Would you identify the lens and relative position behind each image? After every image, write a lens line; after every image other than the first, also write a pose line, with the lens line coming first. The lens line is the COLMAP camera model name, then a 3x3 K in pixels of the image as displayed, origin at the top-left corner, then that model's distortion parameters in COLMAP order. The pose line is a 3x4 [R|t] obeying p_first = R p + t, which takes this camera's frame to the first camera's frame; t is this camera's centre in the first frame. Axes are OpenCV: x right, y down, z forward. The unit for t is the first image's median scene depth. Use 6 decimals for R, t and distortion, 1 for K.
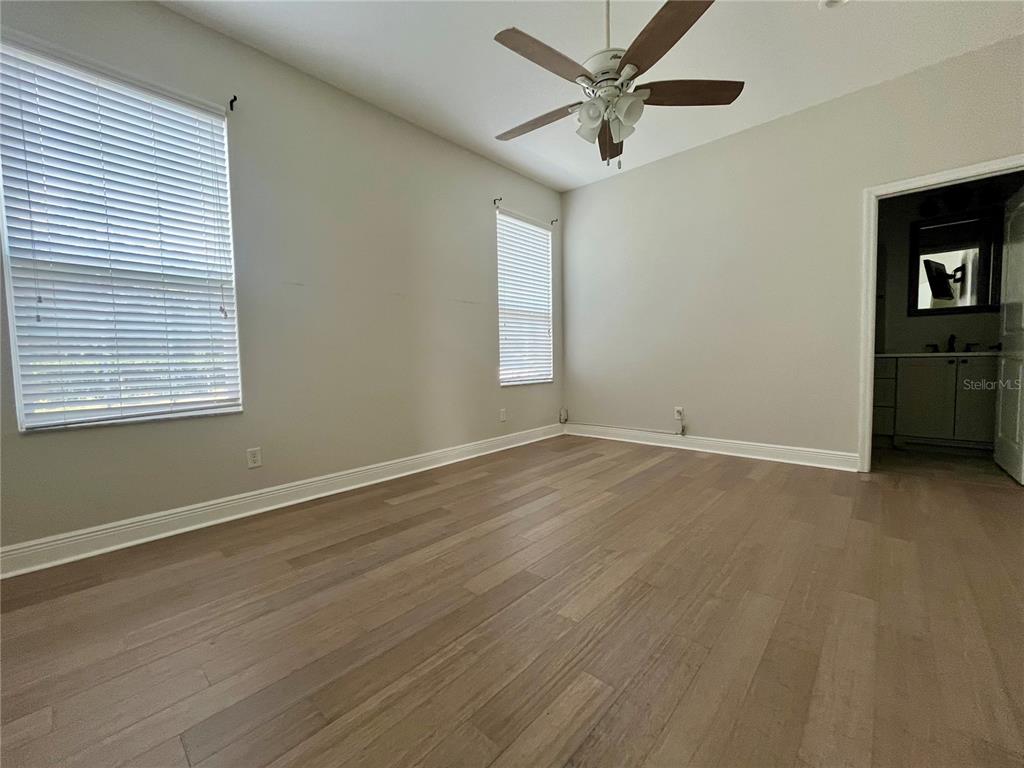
lens RADIAL K [[414.3, 0, 509.3], [0, 414.3, 383.5], [0, 0, 1]] dist [-0.002836, 0.000282]
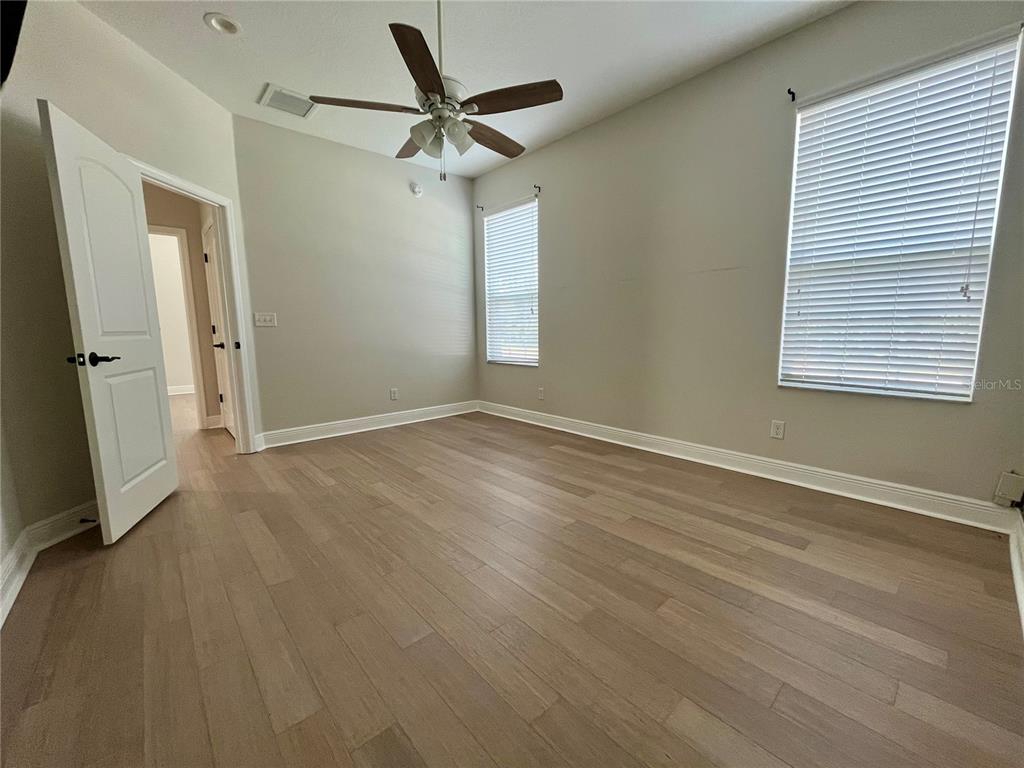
lens RADIAL K [[414.3, 0, 509.3], [0, 414.3, 383.5], [0, 0, 1]] dist [-0.002836, 0.000282]
pose [[-0.102410, 0.156695, -0.982323, 0.941029], [-0.046147, 0.985704, 0.162045, -0.118405], [0.993671, 0.061927, -0.093715, 0.880184]]
